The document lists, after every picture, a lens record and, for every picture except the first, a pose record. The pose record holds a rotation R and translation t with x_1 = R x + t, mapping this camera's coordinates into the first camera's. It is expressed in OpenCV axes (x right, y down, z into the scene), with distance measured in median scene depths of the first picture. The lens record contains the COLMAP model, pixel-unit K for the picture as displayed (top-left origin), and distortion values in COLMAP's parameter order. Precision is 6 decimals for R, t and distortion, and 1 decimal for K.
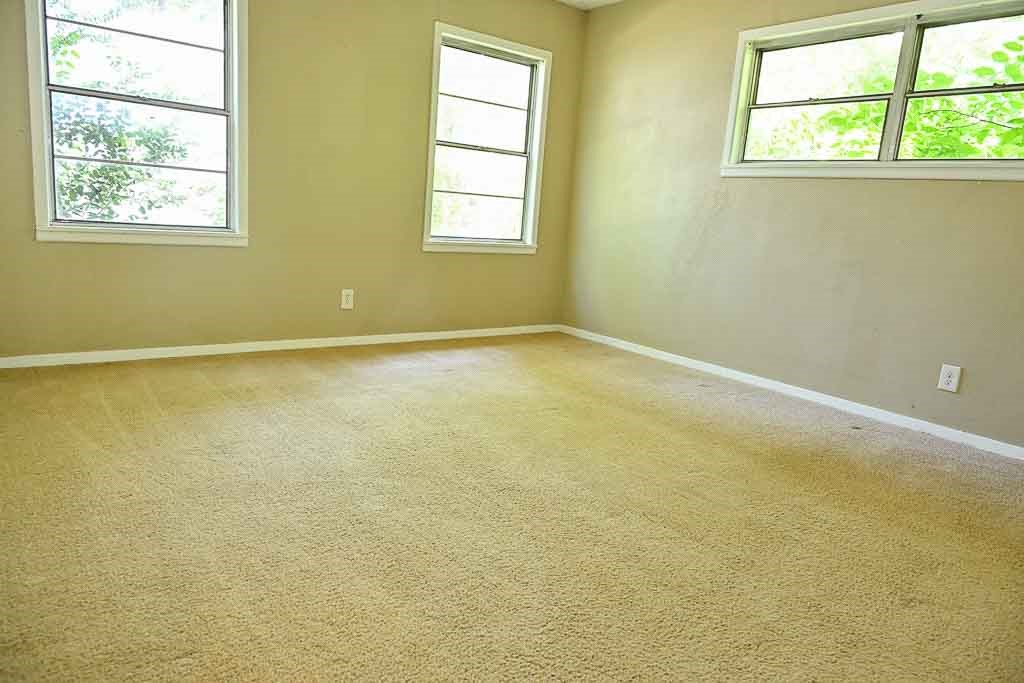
lens RADIAL K [[686.9, 0, 512.0], [0, 686.9, 341.5], [0, 0, 1]] dist [-0.002067, 0.000376]
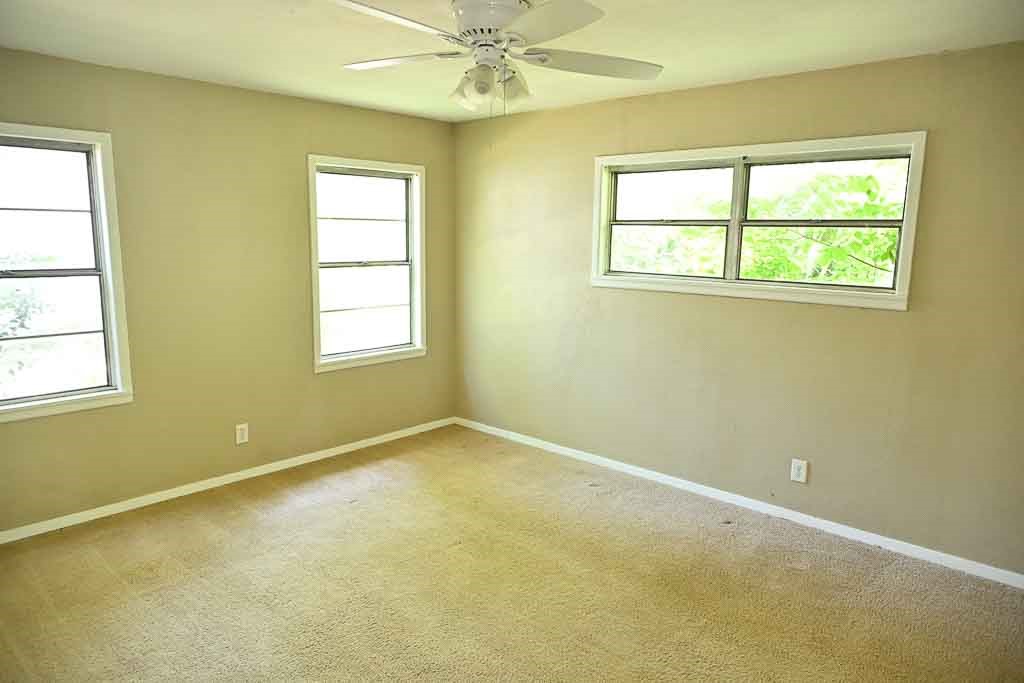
lens RADIAL K [[679.4, 0, 512.6], [0, 679.4, 347.1], [0, 0, 1]] dist [-0.002978, 0.000000]
pose [[0.983752, -0.089647, 0.155552, 0.005528], [0.092208, 0.995696, -0.009313, -0.149052], [-0.154047, 0.023505, 0.987784, -0.043264]]
